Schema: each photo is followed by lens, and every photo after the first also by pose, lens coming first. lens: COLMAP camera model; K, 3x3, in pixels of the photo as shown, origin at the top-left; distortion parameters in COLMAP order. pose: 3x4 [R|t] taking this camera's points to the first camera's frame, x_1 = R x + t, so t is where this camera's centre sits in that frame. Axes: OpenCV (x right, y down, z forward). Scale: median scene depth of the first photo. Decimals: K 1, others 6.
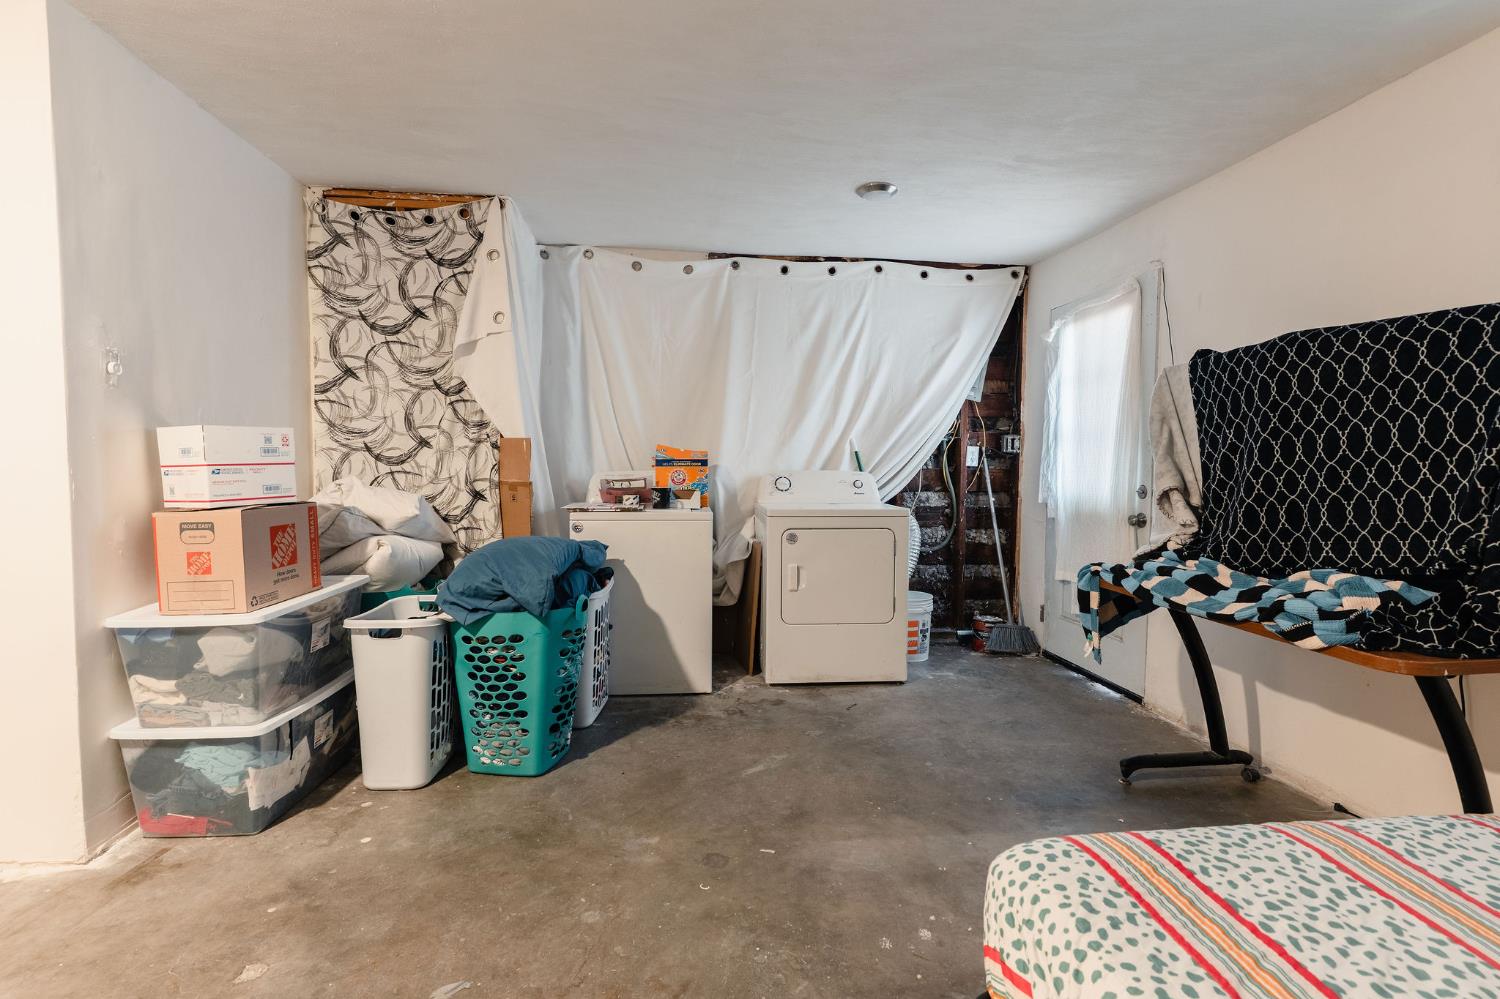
lens RADIAL K [[720.0, 0, 744.2], [0, 720.0, 500.3], [0, 0, 1]] dist [0.002312, 0.000573]
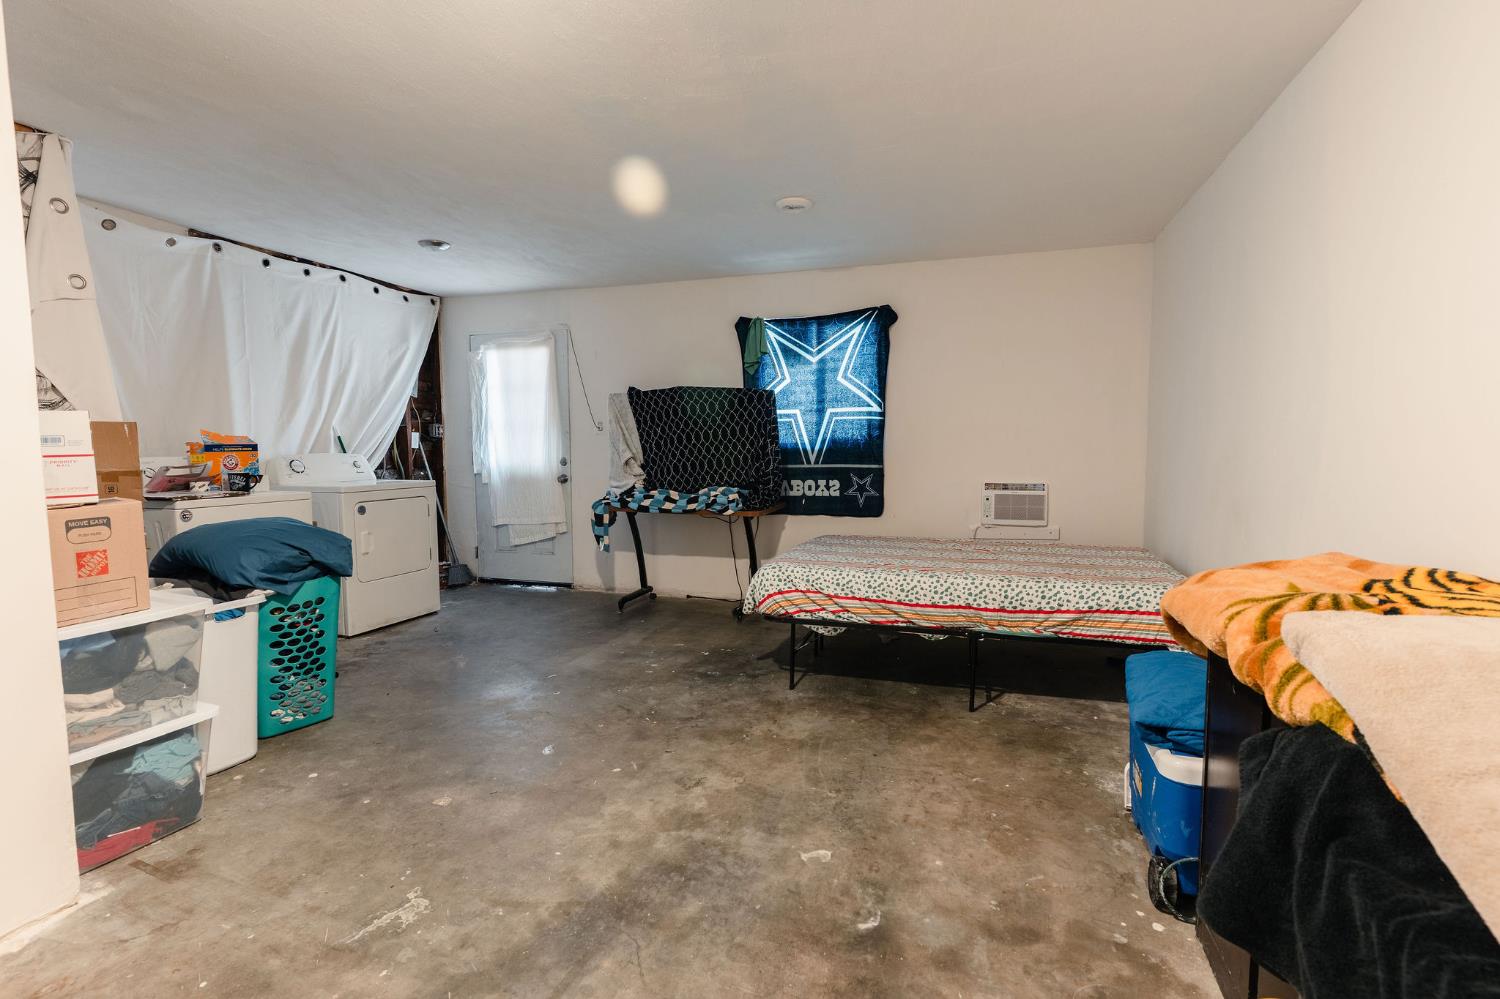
lens RADIAL K [[720.0, 0, 744.2], [0, 720.0, 500.3], [0, 0, 1]] dist [0.002312, 0.000573]
pose [[0.418398, -0.077975, 0.904910, -1.052521], [0.054331, 0.996673, 0.060762, -0.002092], [-0.906637, 0.023742, 0.421242, -0.107685]]
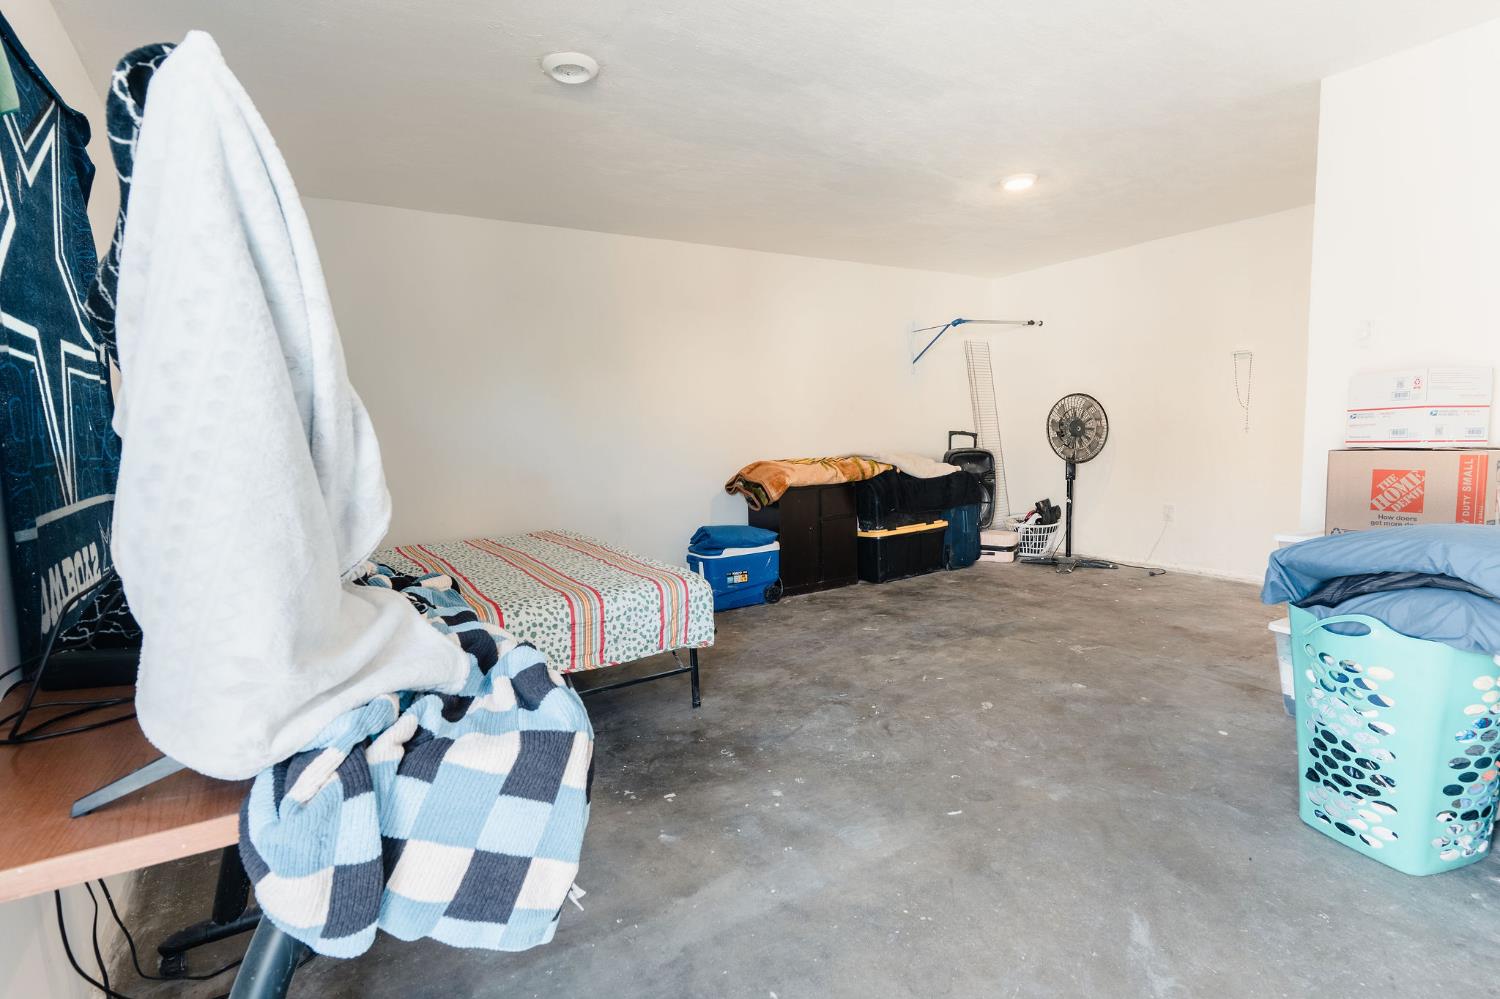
lens RADIAL K [[720.0, 0, 744.2], [0, 720.0, 500.3], [0, 0, 1]] dist [0.002312, 0.000573]
pose [[-0.901387, 0.062224, -0.428520, 0.560505], [0.004437, 0.990897, 0.134550, -0.057736], [0.432992, 0.119381, -0.893458, 1.405584]]
